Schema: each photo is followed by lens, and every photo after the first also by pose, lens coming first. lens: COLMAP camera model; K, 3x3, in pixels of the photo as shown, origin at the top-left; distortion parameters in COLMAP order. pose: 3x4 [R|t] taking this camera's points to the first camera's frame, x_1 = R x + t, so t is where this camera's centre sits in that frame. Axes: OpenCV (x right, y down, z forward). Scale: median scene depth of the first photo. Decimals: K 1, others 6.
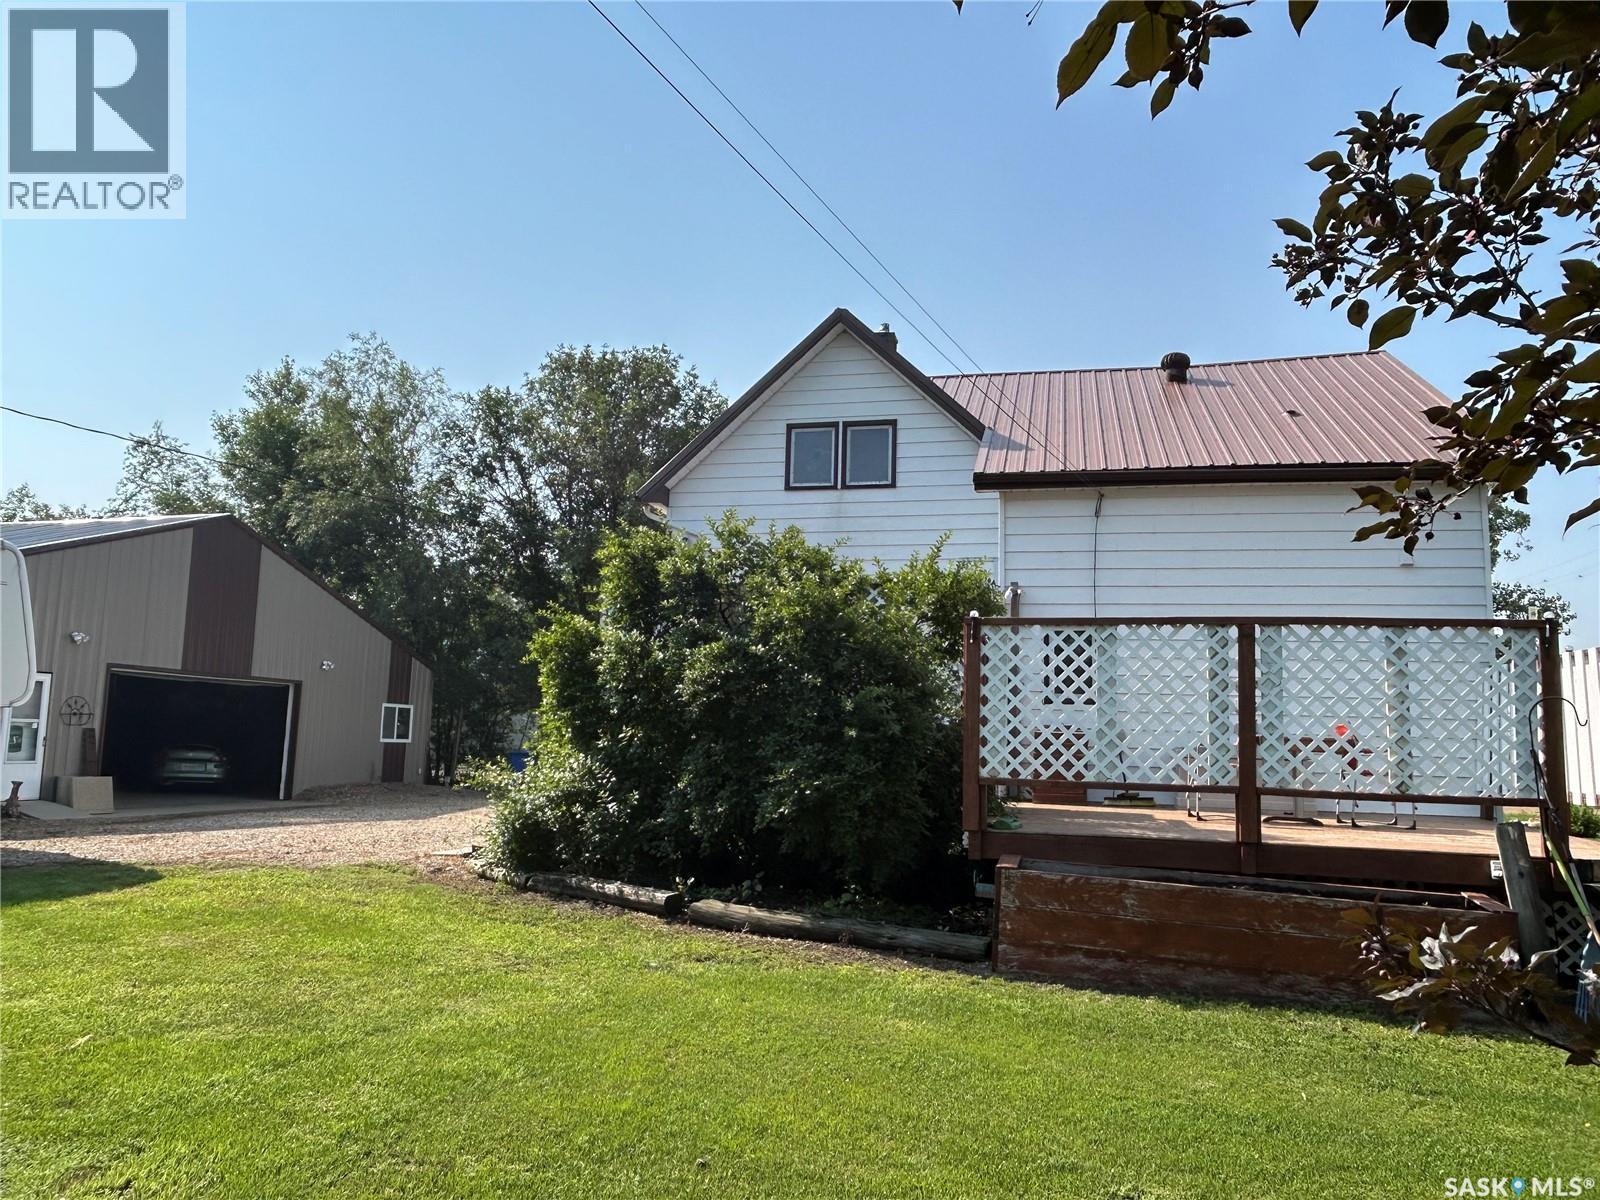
lens RADIAL K [[1245.2, 0, 800.0], [0, 1245.2, 600.0], [0, 0, 1]] dist [0.060352, -0.075344]
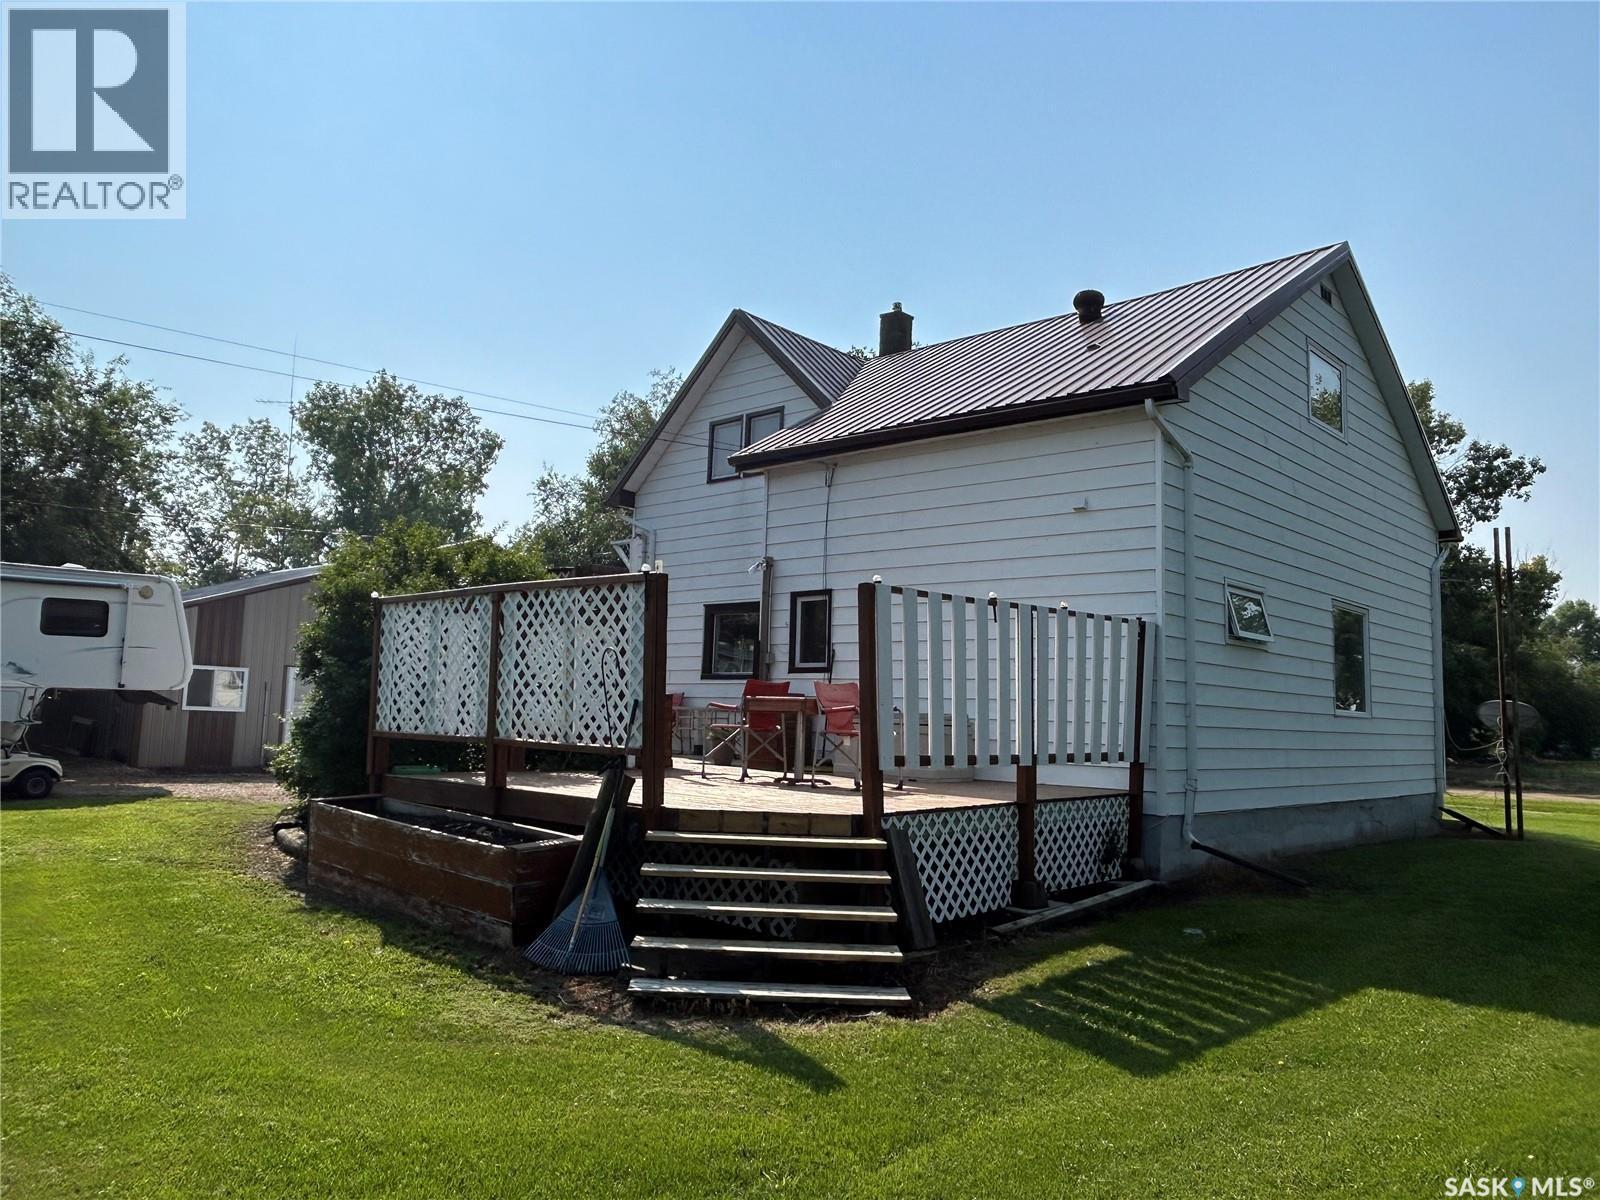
lens RADIAL K [[1245.2, 0, 800.0], [0, 1245.2, 600.0], [0, 0, 1]] dist [0.060352, -0.075344]
pose [[0.843558, -0.045157, -0.535136, 0.698018], [0.051954, 0.998647, -0.002373, 0.024299], [0.534519, -0.025801, 0.844762, 0.115836]]
